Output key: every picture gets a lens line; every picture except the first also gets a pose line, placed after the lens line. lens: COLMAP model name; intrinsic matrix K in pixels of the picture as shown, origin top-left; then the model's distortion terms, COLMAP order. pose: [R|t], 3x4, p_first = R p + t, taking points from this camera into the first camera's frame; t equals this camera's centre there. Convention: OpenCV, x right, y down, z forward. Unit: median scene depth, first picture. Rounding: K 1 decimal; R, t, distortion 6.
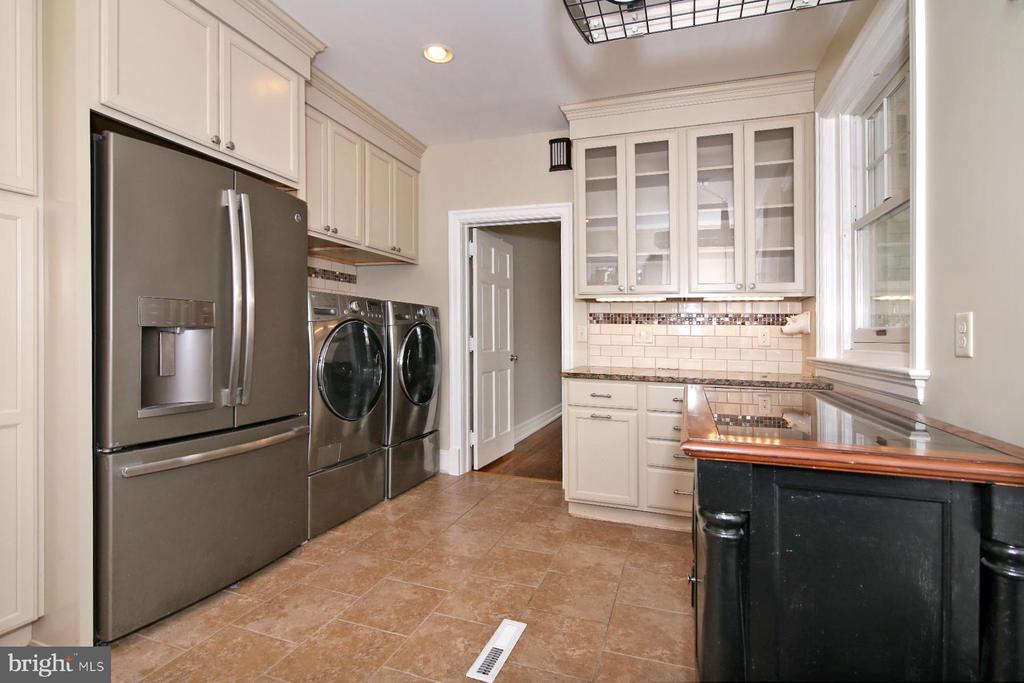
lens RADIAL K [[481.0, 0, 525.1], [0, 481.0, 336.8], [0, 0, 1]] dist [-0.015270, 0.000055]
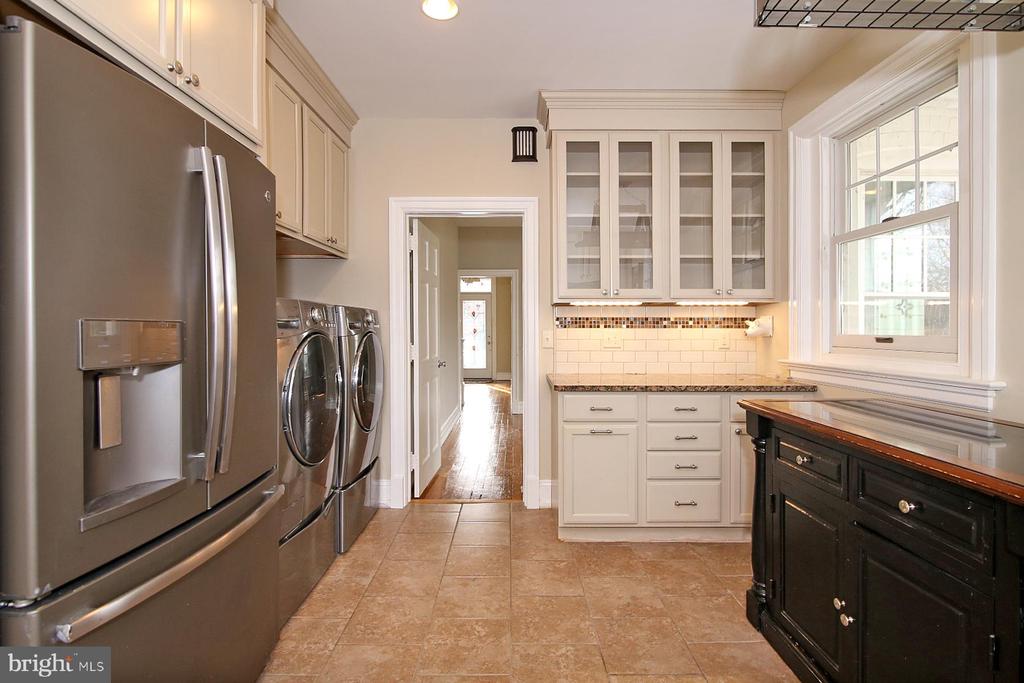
lens RADIAL K [[480.3, 0, 509.8], [0, 480.3, 323.6], [0, 0, 1]] dist [-0.026562, 0.010686]
pose [[0.948776, -0.013412, 0.315664, -0.277881], [0.016516, 0.999838, -0.007159, -0.036022], [-0.315517, 0.012006, 0.948844, 0.165020]]
